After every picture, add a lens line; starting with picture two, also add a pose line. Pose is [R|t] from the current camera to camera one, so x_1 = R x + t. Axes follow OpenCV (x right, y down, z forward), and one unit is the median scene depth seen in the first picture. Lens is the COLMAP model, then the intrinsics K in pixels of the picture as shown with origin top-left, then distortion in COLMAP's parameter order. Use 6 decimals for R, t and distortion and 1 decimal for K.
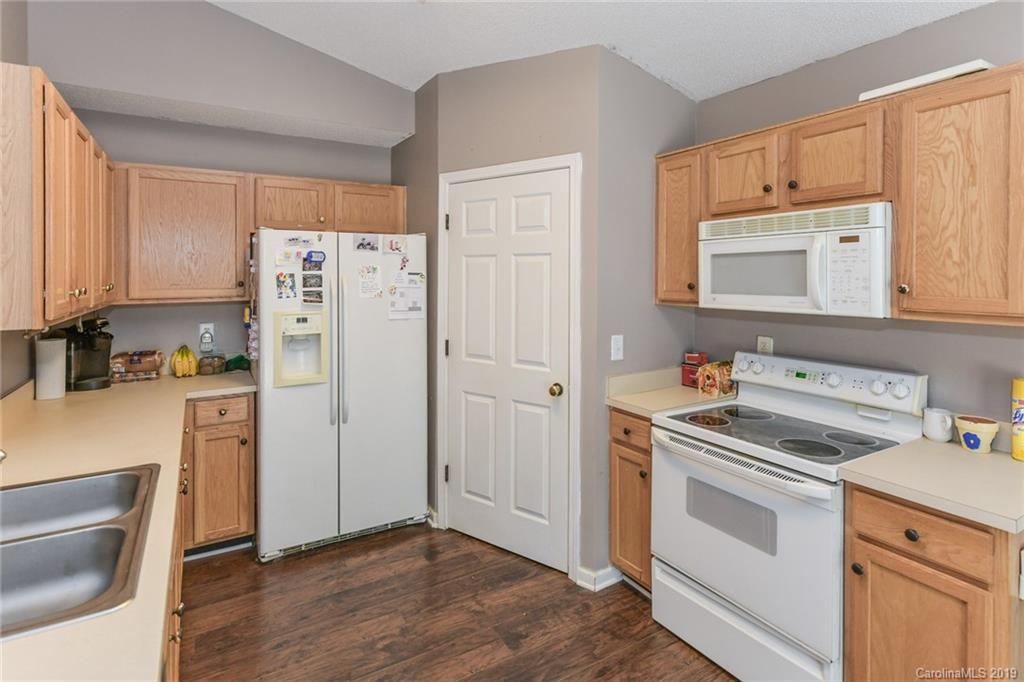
lens RADIAL K [[513.5, 0, 514.0], [0, 513.5, 280.2], [0, 0, 1]] dist [0.001068, 0.000217]
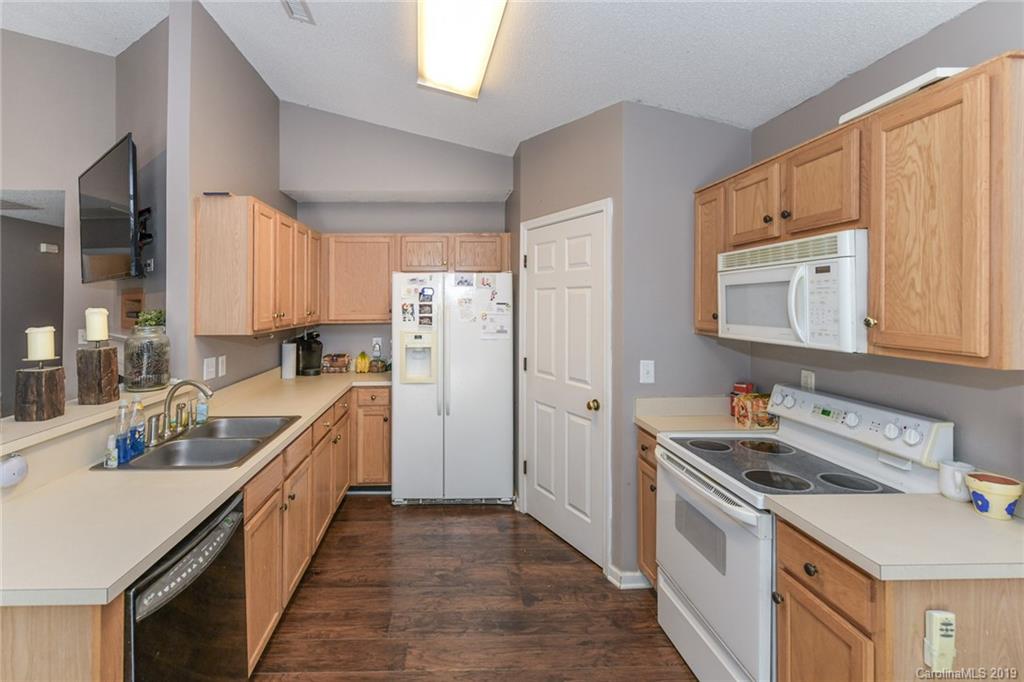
lens RADIAL K [[477.9, 0, 459.7], [0, 477.9, 299.5], [0, 0, 1]] dist [0.001468, 0.000006]
pose [[0.868490, -0.004918, -0.495681, 0.389540], [-0.002588, 0.999892, -0.014454, -0.007093], [0.495699, 0.013836, 0.868384, -0.088605]]
